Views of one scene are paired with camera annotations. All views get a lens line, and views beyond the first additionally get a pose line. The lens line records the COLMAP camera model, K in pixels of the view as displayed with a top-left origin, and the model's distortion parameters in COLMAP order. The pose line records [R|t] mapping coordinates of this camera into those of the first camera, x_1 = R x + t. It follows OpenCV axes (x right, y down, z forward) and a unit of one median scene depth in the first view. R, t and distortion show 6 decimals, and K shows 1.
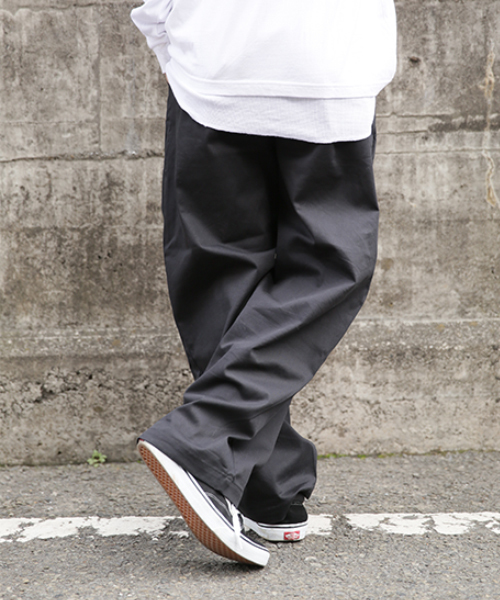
lens RADIAL K [[1462.8, 0, 270.0], [0, 1462.8, 270.7], [0, 0, 1]] dist [0.190899, 0.000000]
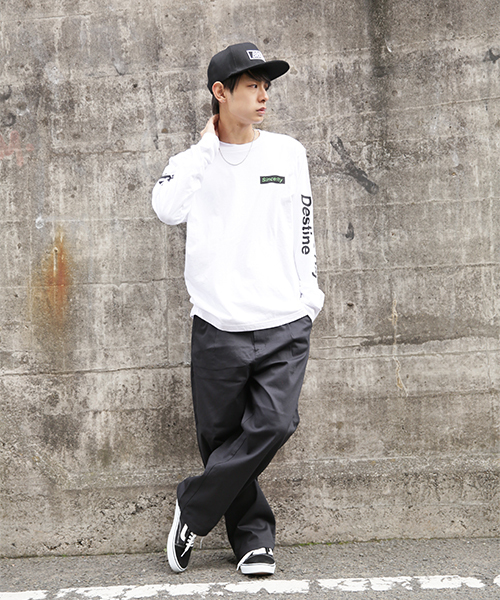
lens RADIAL K [[918.5, 0, 248.2], [0, 918.5, 305.1], [0, 0, 1]] dist [0.074121, 0.000000]
pose [[0.998912, -0.031084, -0.034775, 0.016488], [0.026341, 0.991245, -0.129384, -0.007251], [0.038493, 0.128327, 0.990985, -0.065859]]
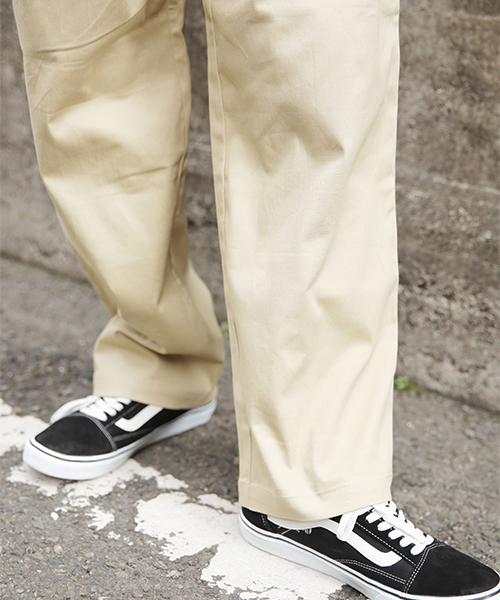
lens RADIAL K [[1132.6, 0, 247.4], [0, 1132.6, 302.6], [0, 0, 1]] dist [0.150204, 0.000000]
pose [[0.800717, 0.259358, -0.539987, 0.186684], [-0.117707, 0.951962, 0.282690, -0.041727], [0.587365, -0.162794, 0.792780, 0.562624]]
